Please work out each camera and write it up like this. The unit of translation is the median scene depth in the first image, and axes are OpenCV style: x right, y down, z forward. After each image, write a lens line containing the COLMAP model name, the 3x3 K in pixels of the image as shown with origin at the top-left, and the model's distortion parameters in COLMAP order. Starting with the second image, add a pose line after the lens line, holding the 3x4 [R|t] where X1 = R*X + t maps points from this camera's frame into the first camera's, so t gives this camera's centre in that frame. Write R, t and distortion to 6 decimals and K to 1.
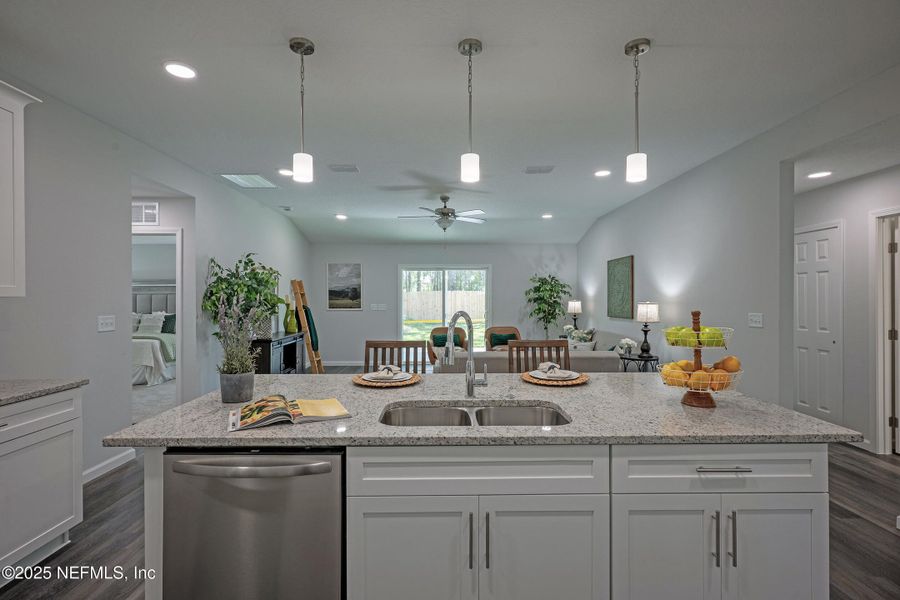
lens RADIAL K [[432.9, 0, 448.1], [0, 432.9, 296.2], [0, 0, 1]] dist [0.000628, 0.001856]
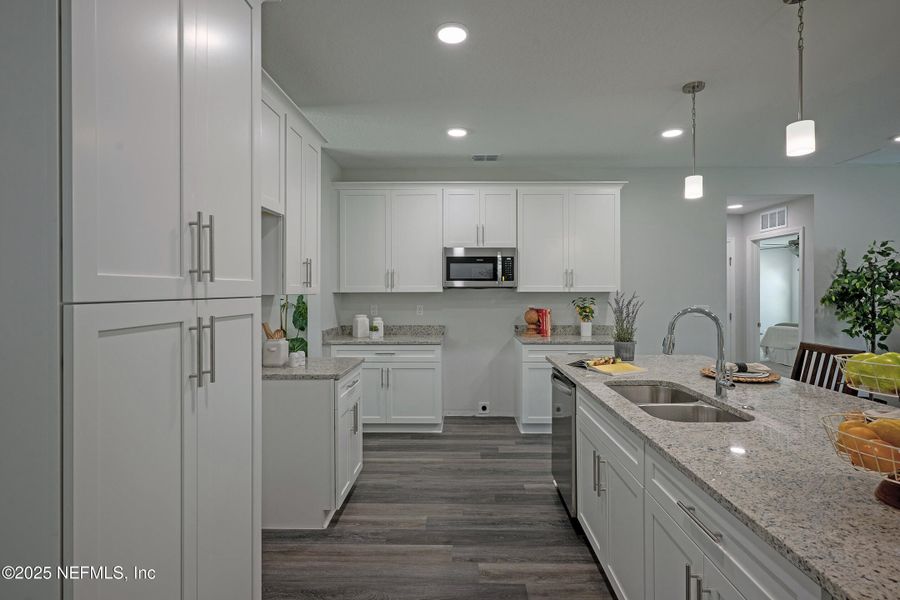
lens RADIAL K [[432.9, 0, 461.4], [0, 432.9, 289.8], [0, 0, 1]] dist [0.000628, 0.001856]
pose [[-0.017270, 0.000142, -0.999851, 0.353319], [0.001584, 0.999999, 0.000115, -0.003549], [0.999850, -0.001582, -0.017271, 0.145849]]
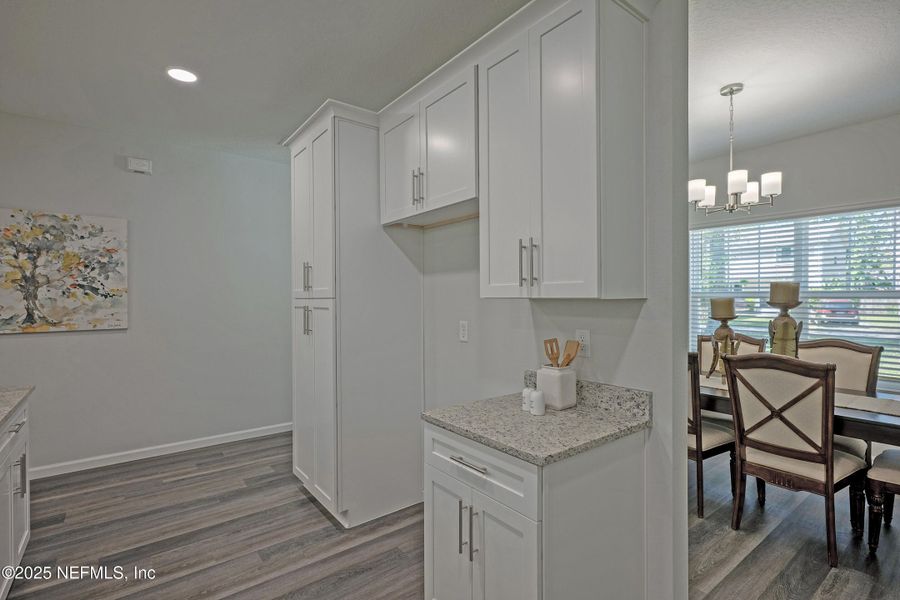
lens RADIAL K [[432.9, 0, 447.9], [0, 432.9, 299.4], [0, 0, 1]] dist [0.000628, 0.001856]
pose [[-0.599129, -0.001931, 0.800650, -0.316801], [0.004641, 0.999972, 0.005885, -0.000269], [-0.800639, 0.007242, -0.599103, 0.178800]]
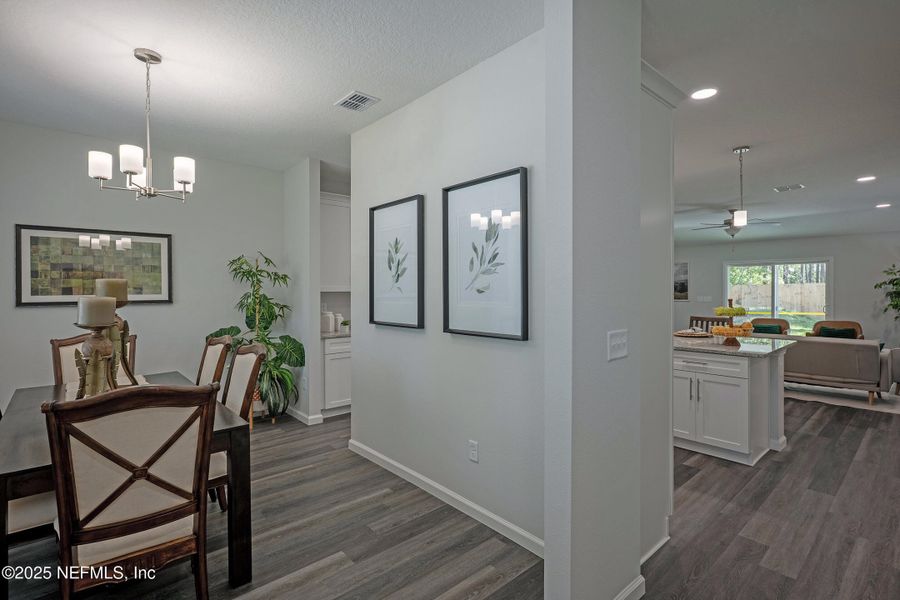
lens RADIAL K [[432.9, 0, 444.6], [0, 432.9, 289.7], [0, 0, 1]] dist [0.000628, 0.001856]
pose [[0.653161, 0.000867, -0.757218, 0.390058], [0.001482, 0.999996, 0.002424, -0.005218], [0.757218, -0.002705, 0.653157, -0.426513]]
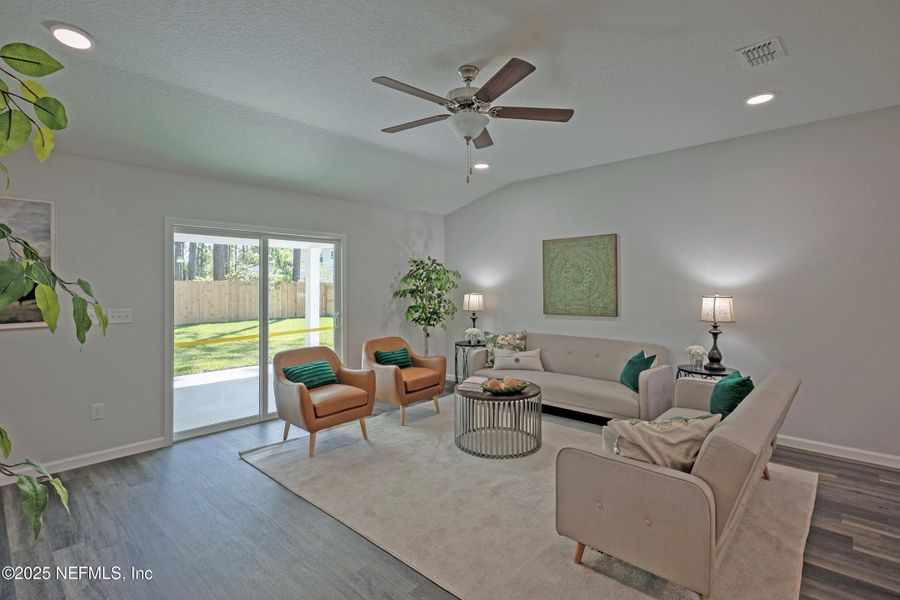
lens RADIAL K [[432.9, 0, 451.7], [0, 432.9, 283.4], [0, 0, 1]] dist [0.000628, 0.001856]
pose [[0.681346, 0.002981, 0.731955, -0.345987], [0.003180, 0.999970, -0.007033, -0.001921], [-0.731954, 0.007120, 0.681316, 0.709777]]
